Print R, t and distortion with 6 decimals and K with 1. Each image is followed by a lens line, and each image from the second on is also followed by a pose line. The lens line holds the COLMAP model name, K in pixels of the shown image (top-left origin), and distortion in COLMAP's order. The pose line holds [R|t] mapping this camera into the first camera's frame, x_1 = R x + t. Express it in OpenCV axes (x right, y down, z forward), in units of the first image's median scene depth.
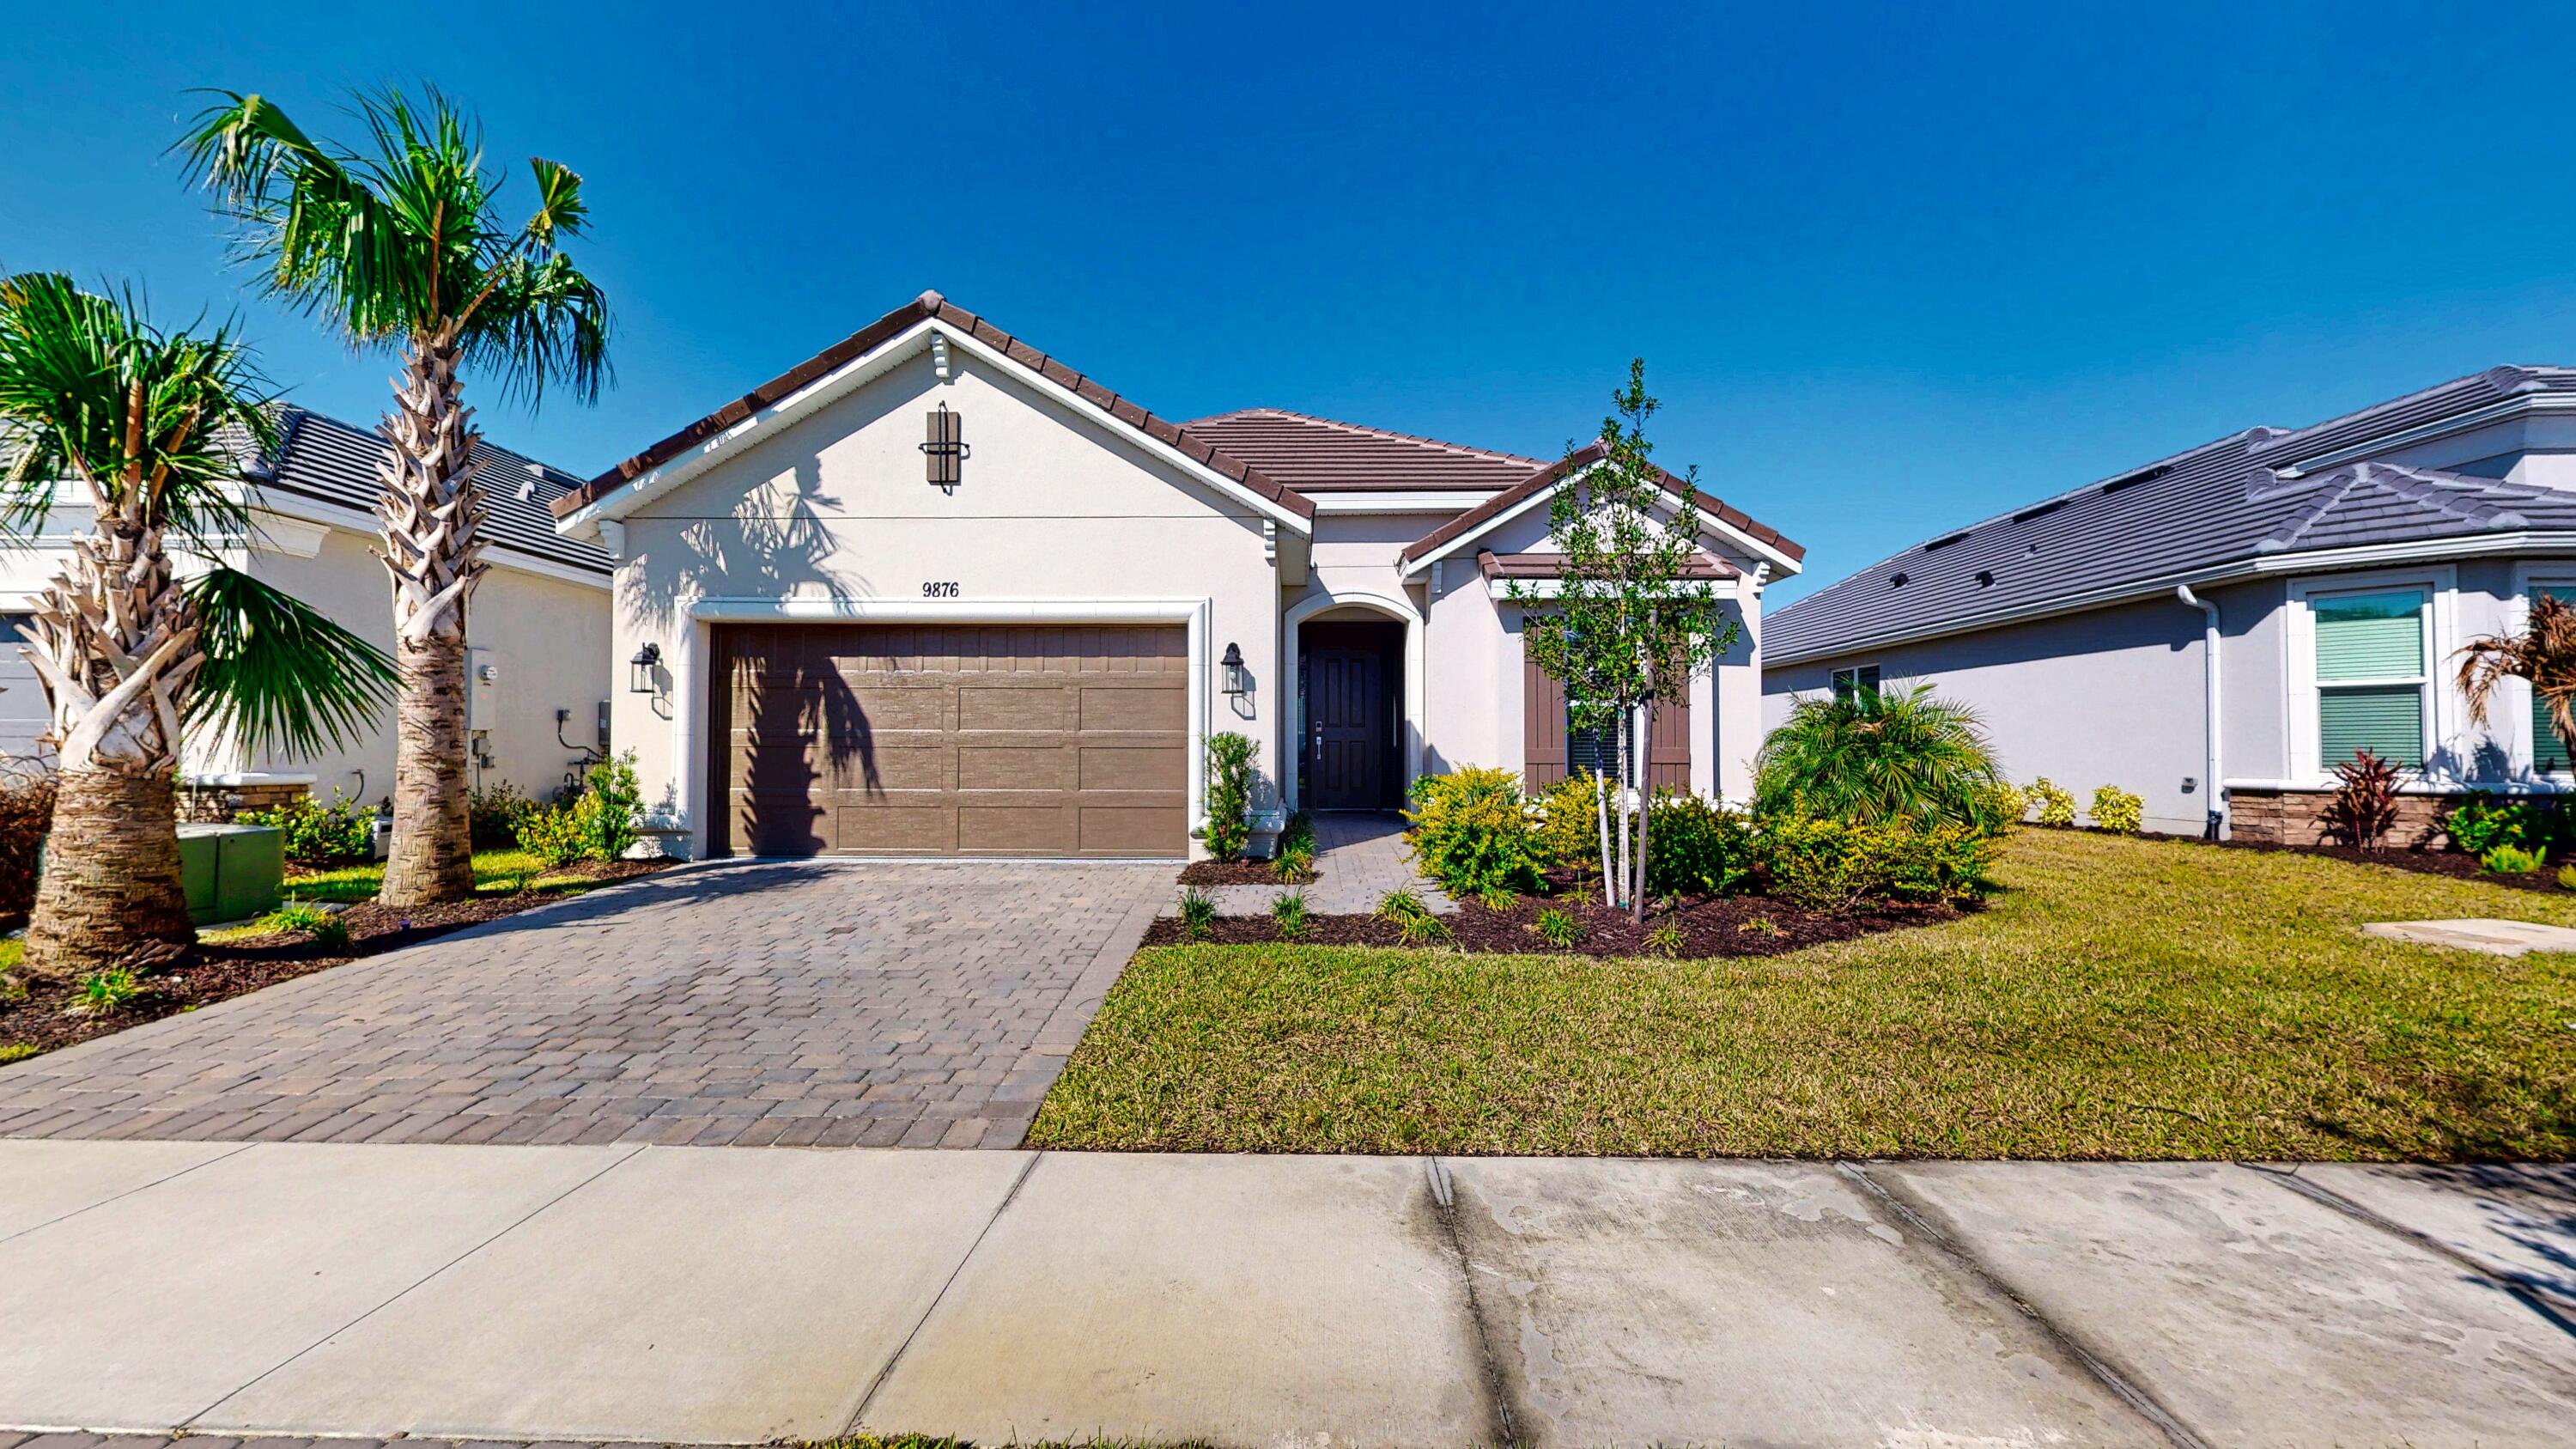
lens RADIAL K [[950.2, 0, 1282.8], [0, 950.2, 722.4], [0, 0, 1]] dist [0.002231, 0.000024]
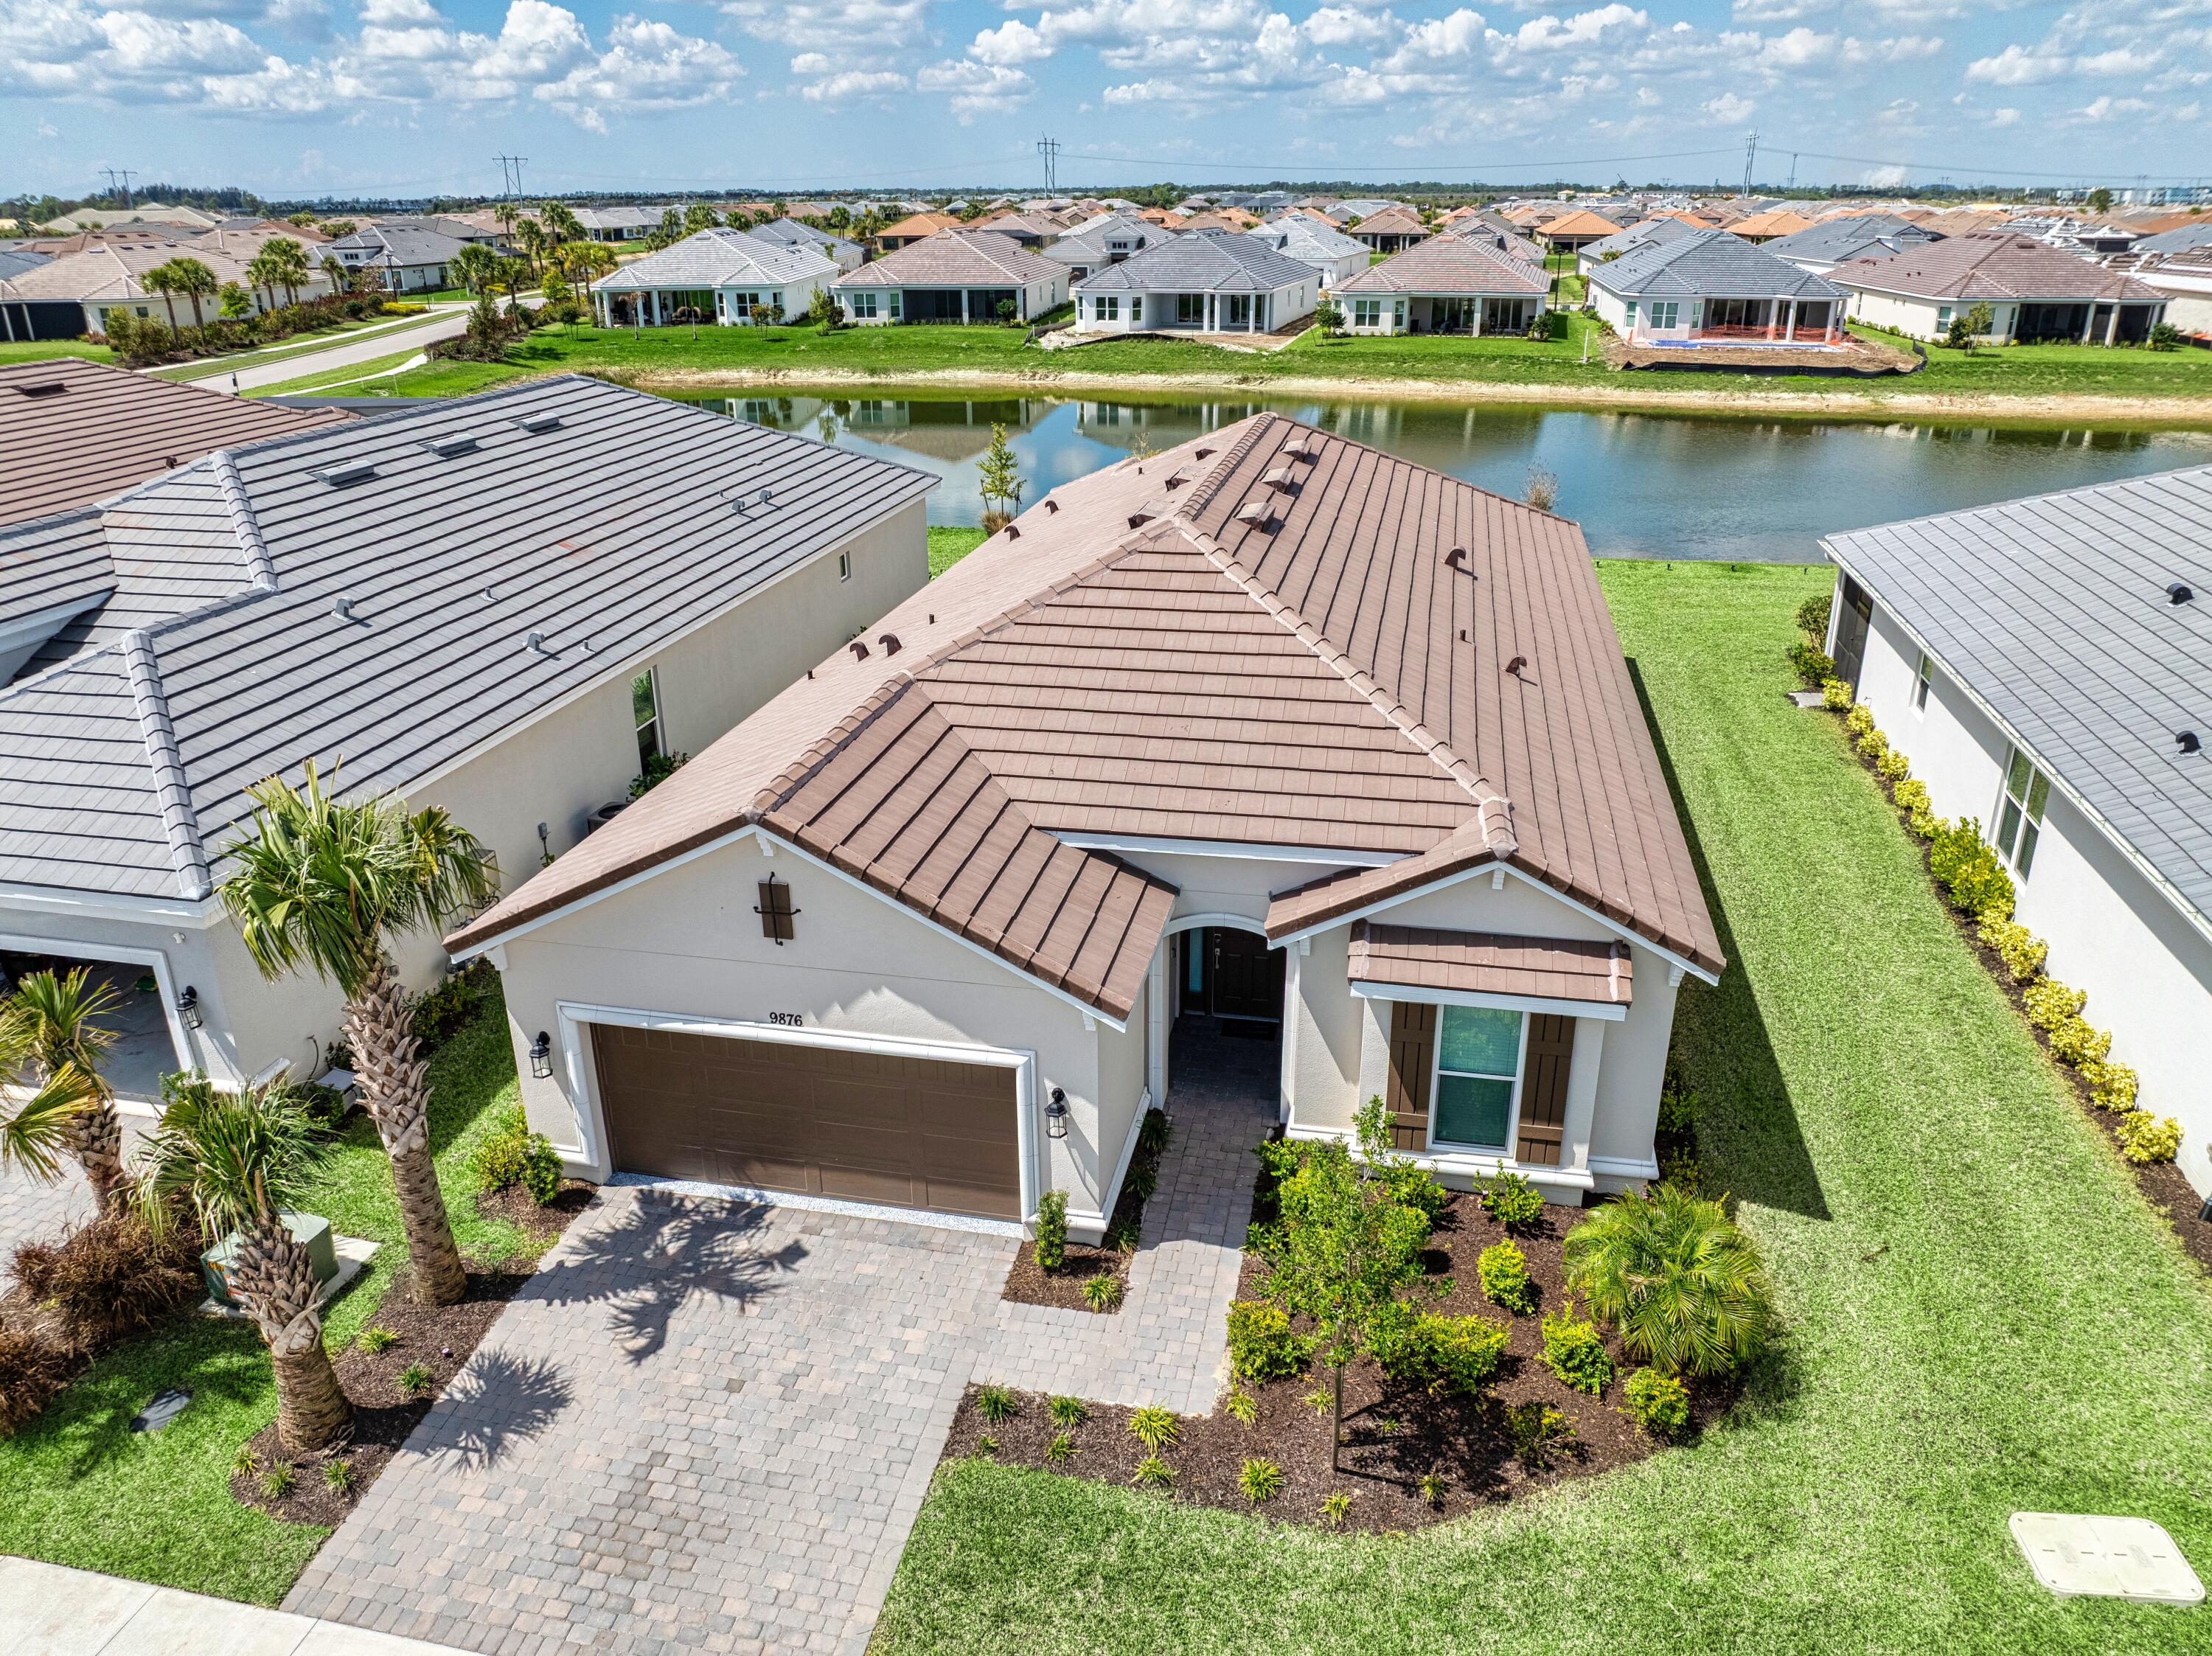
lens RADIAL K [[1563.9, 0, 1101.3], [0, 1563.9, 825.0], [0, 0, 1]] dist [-0.050153, 0.023504]
pose [[0.981097, 0.063814, -0.182695, 0.575933], [0.013763, 0.918668, 0.394791, -2.010168], [0.193029, -0.389842, 0.900424, -0.825786]]
